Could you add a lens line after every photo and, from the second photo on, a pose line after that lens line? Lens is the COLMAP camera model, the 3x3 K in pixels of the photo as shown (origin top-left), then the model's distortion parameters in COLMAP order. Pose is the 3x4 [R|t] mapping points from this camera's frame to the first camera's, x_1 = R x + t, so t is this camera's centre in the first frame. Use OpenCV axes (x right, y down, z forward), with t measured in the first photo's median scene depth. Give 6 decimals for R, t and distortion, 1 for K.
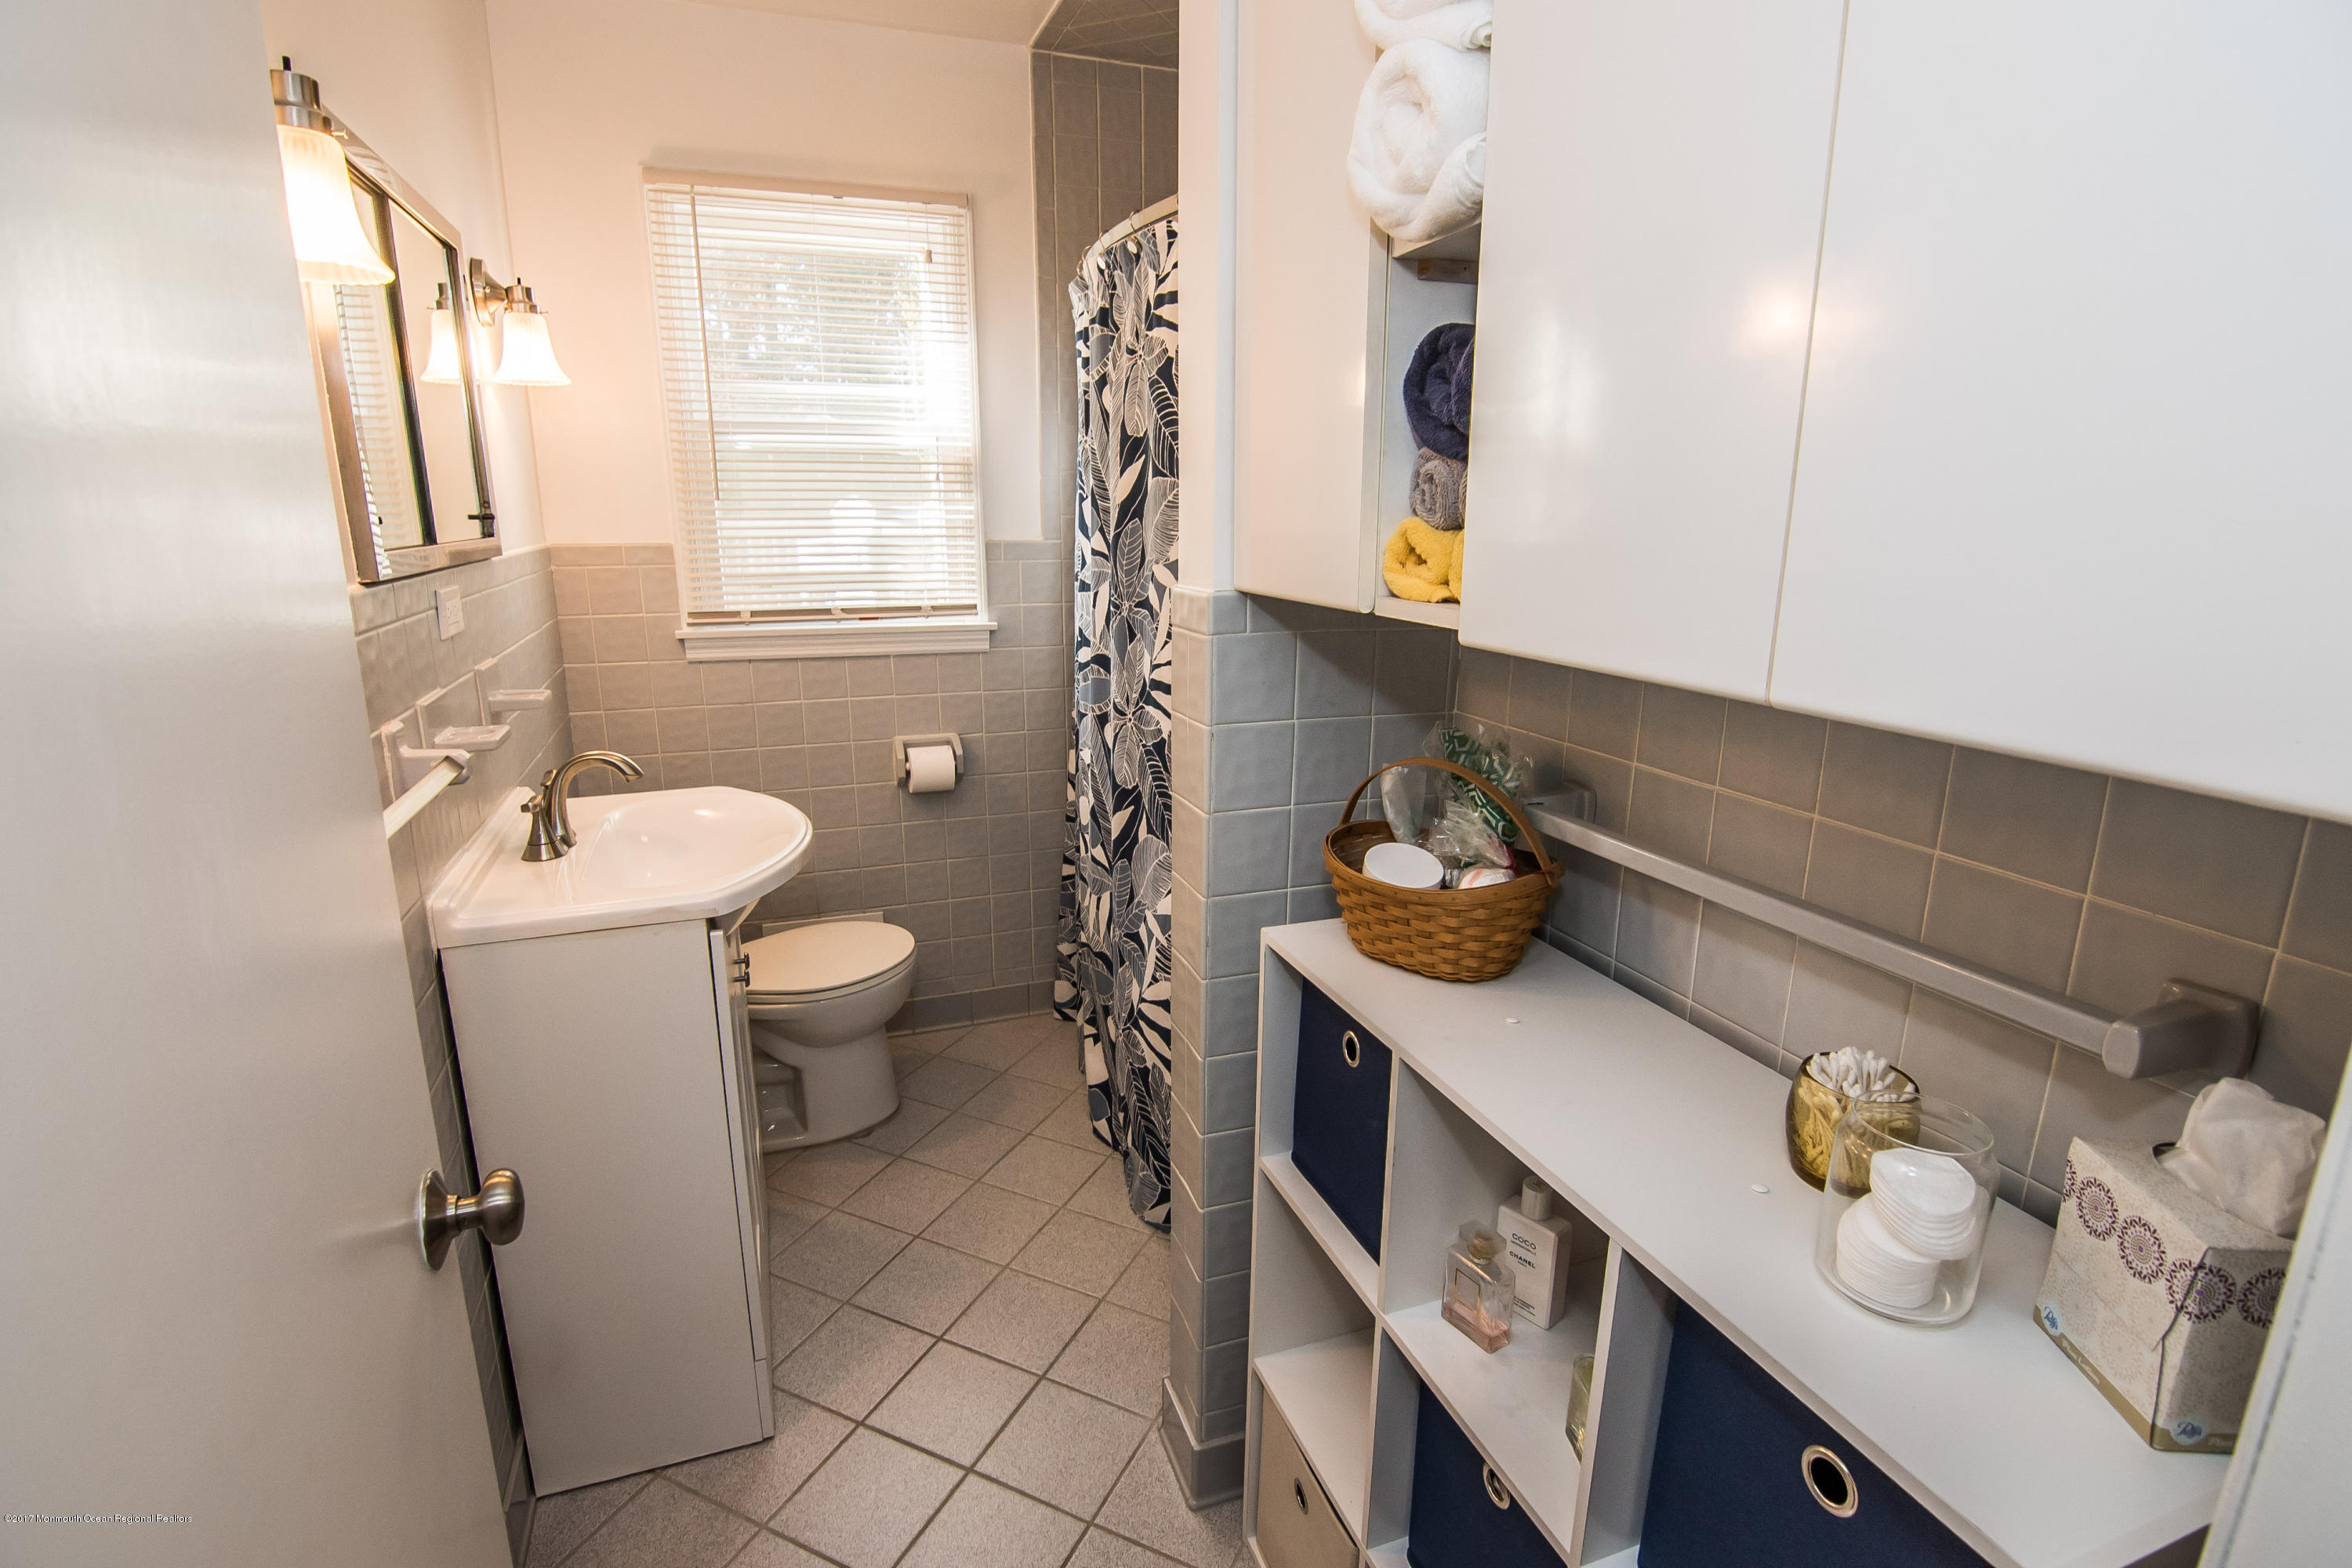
lens RADIAL K [[1127.6, 0, 1188.7], [0, 1127.6, 775.8], [0, 0, 1]] dist [-0.000764, -0.010691]
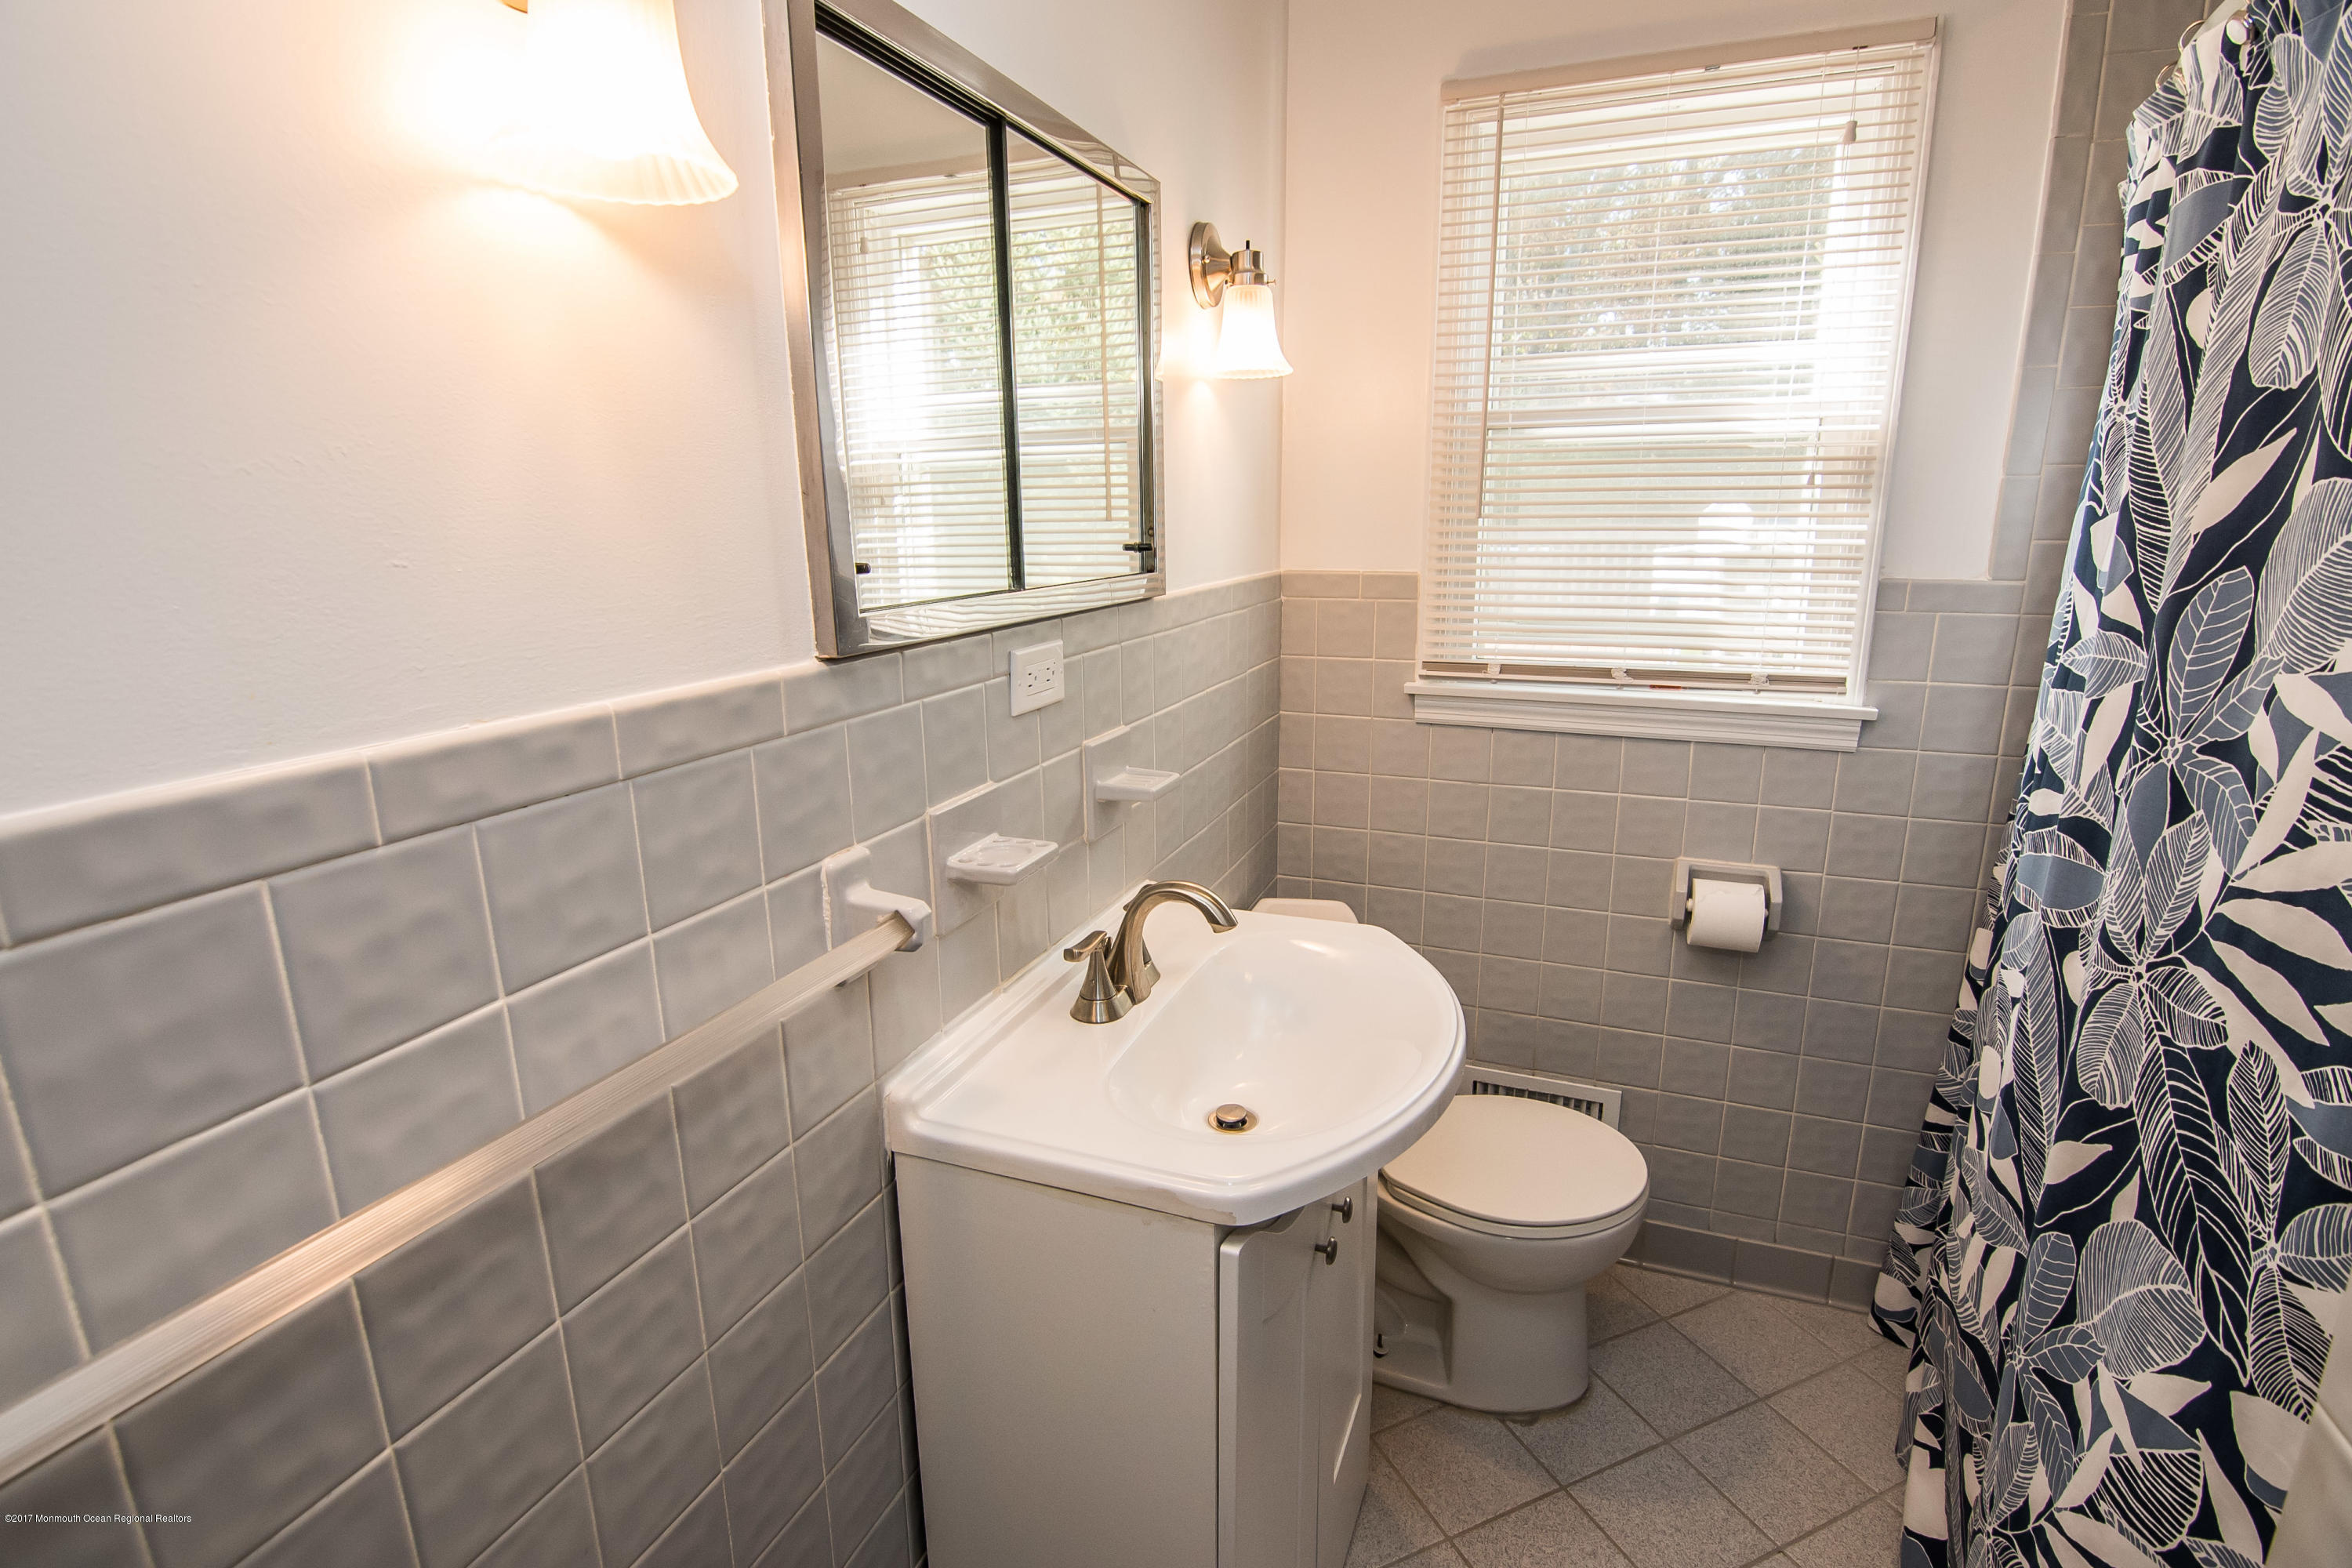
lens RADIAL K [[1163.6, 0, 1154.0], [0, 1163.6, 782.1], [0, 0, 1]] dist [-0.005088, -0.010338]
pose [[0.740654, 0.146018, -0.655828, -0.047796], [-0.148244, 0.987558, 0.052458, -0.085915], [0.655329, 0.058370, 0.753085, 0.308779]]
